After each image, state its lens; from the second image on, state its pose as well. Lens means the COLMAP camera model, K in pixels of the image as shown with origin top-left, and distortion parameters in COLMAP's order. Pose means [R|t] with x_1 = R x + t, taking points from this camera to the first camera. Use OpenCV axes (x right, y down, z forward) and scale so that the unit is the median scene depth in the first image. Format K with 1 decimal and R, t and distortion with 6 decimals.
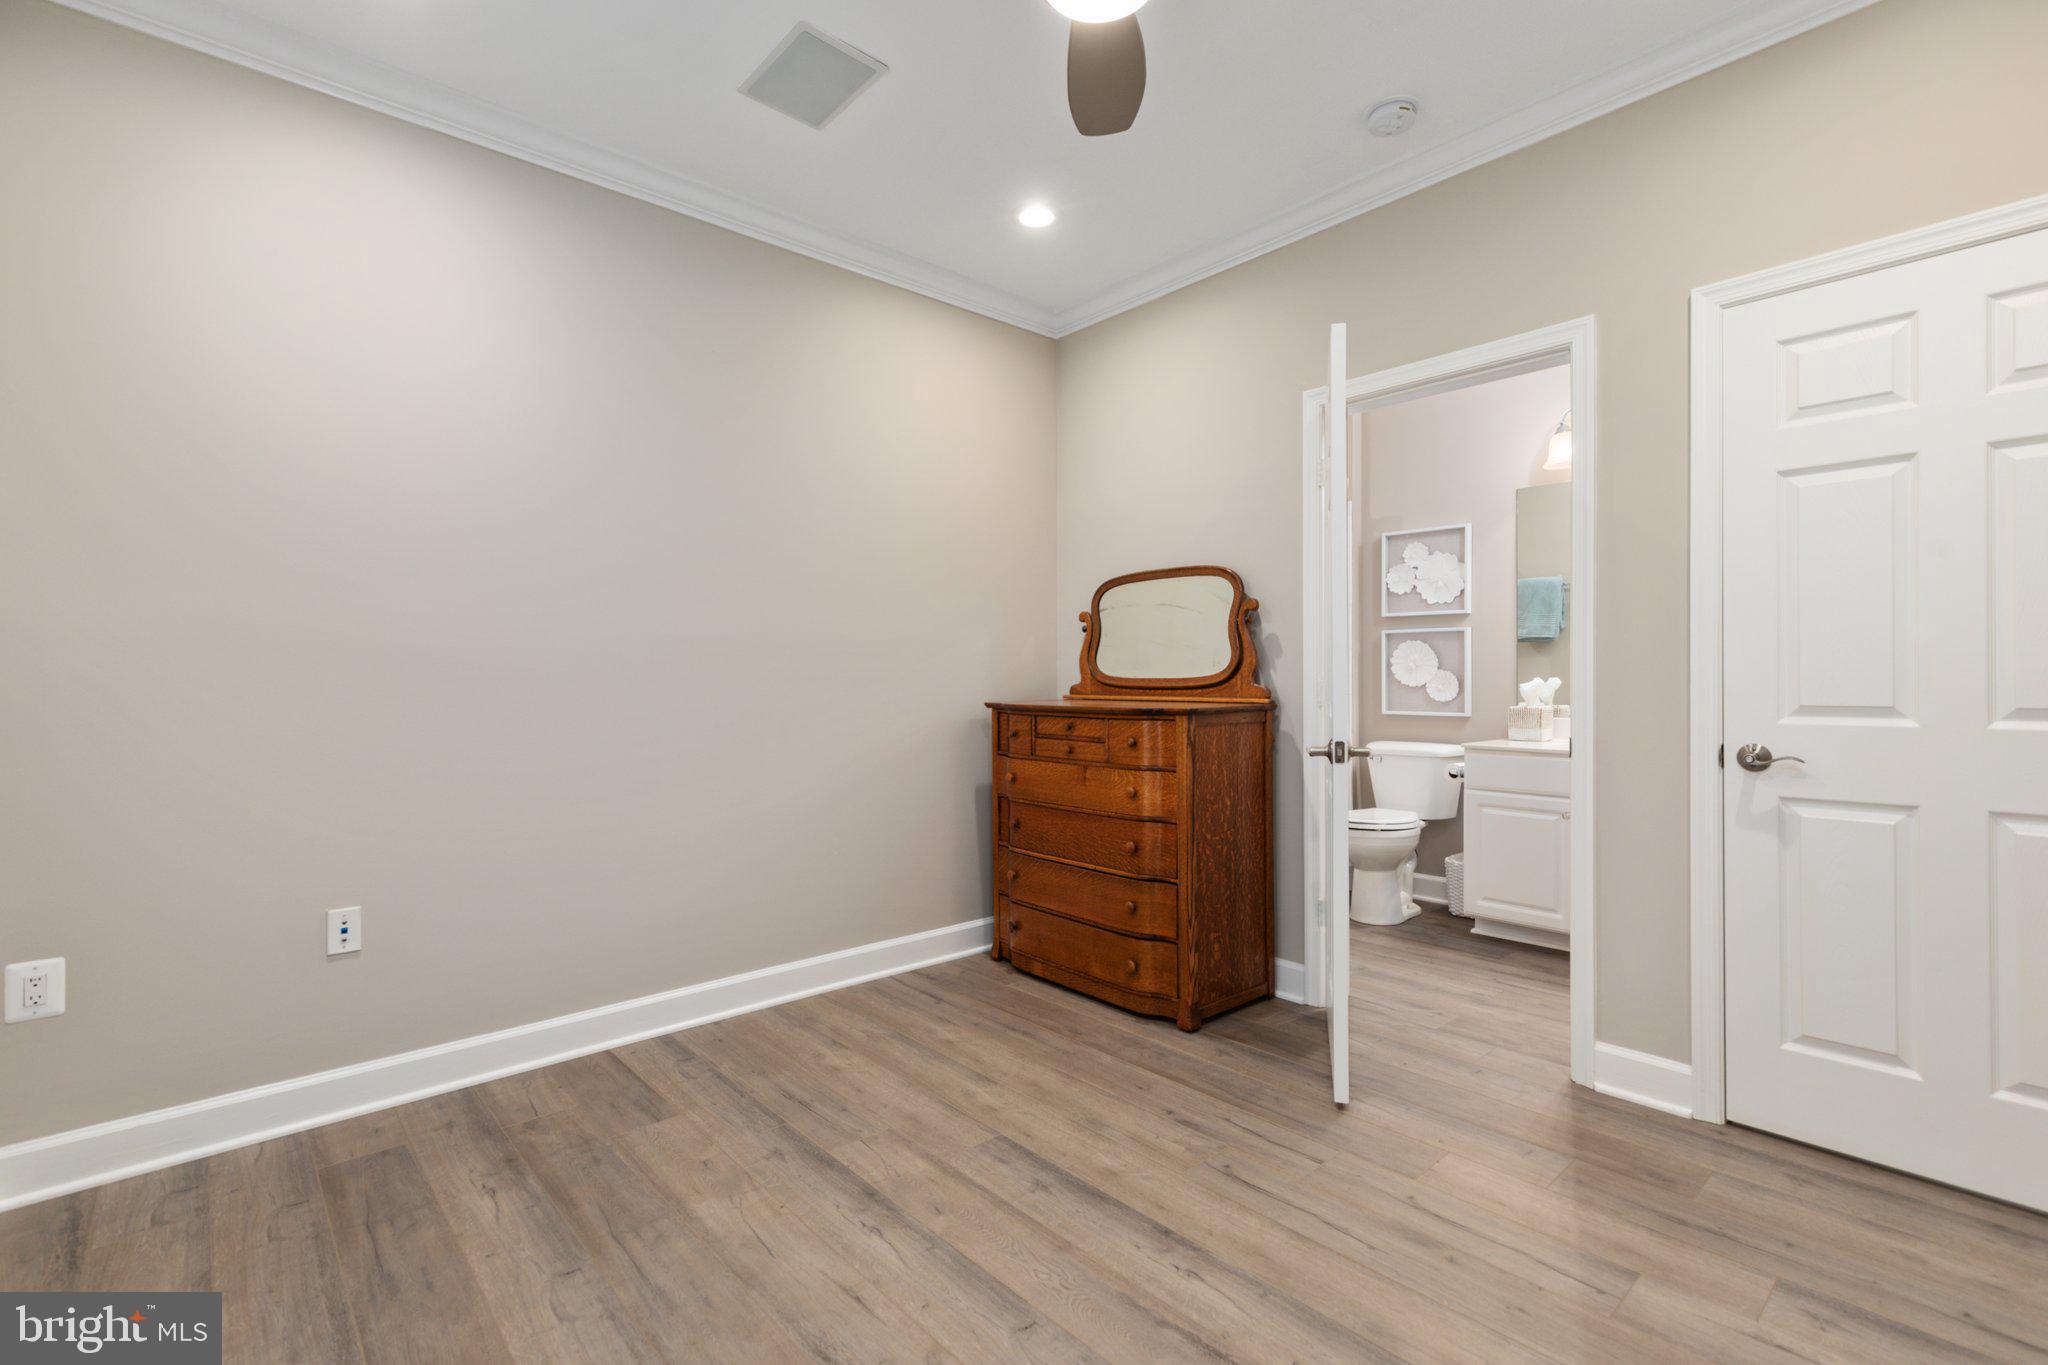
lens RADIAL K [[916.2, 0, 1015.8], [0, 916.2, 682.8], [0, 0, 1]] dist [0.004645, 0.000508]
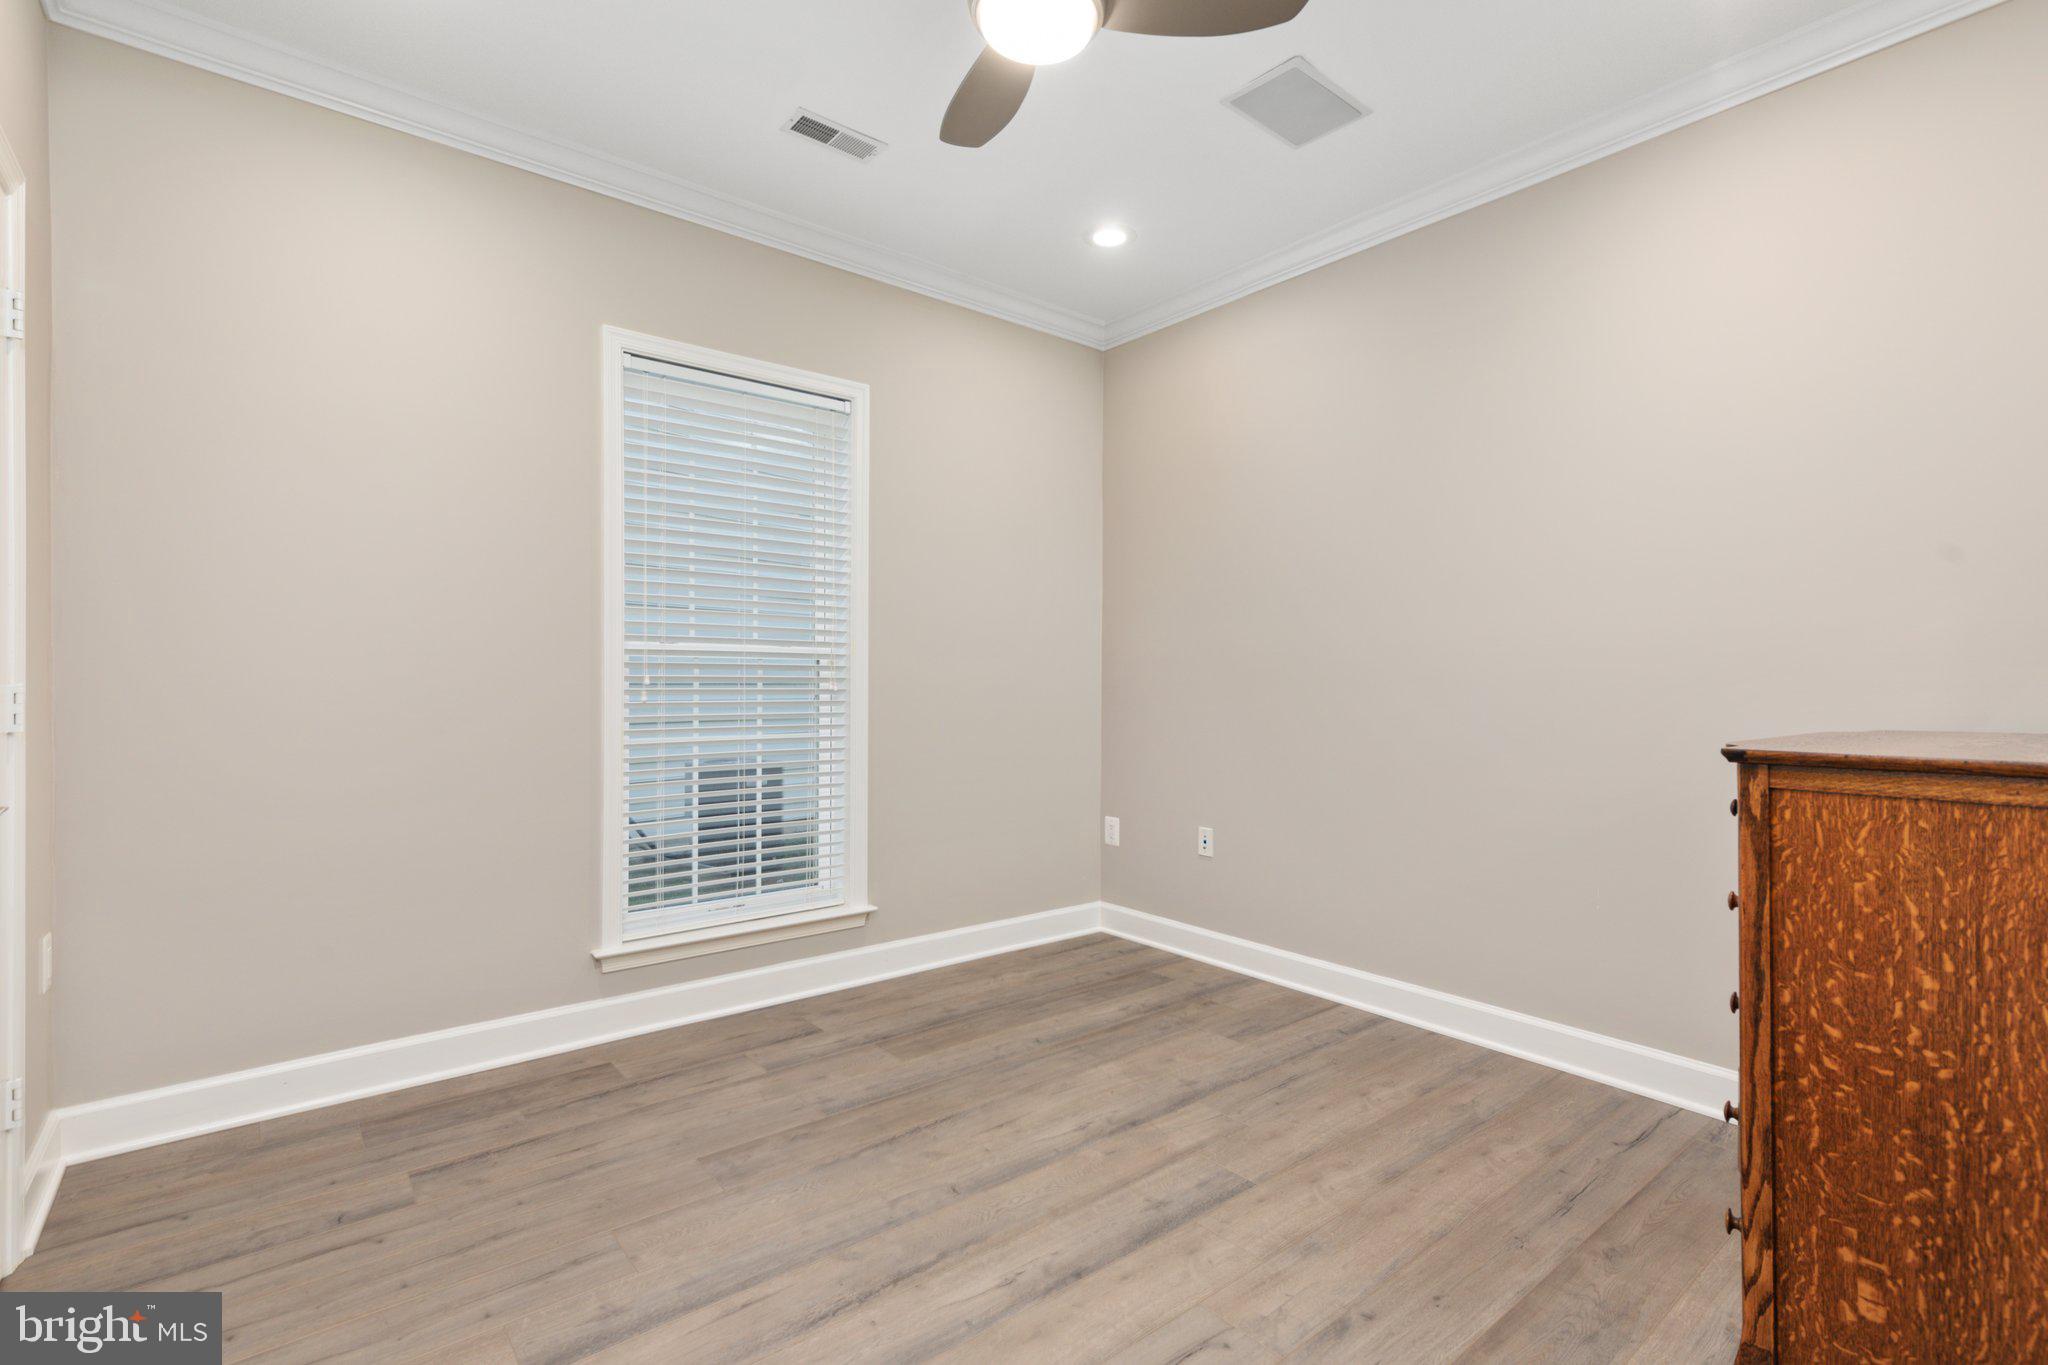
lens RADIAL K [[916.2, 0, 1023.4], [0, 916.2, 681.0], [0, 0, 1]] dist [0.004645, 0.000508]
pose [[-0.025582, 0.005928, -0.999655, 0.882076], [-0.013233, 0.999893, 0.006268, -0.009170], [0.999585, 0.013389, -0.025501, 0.772335]]
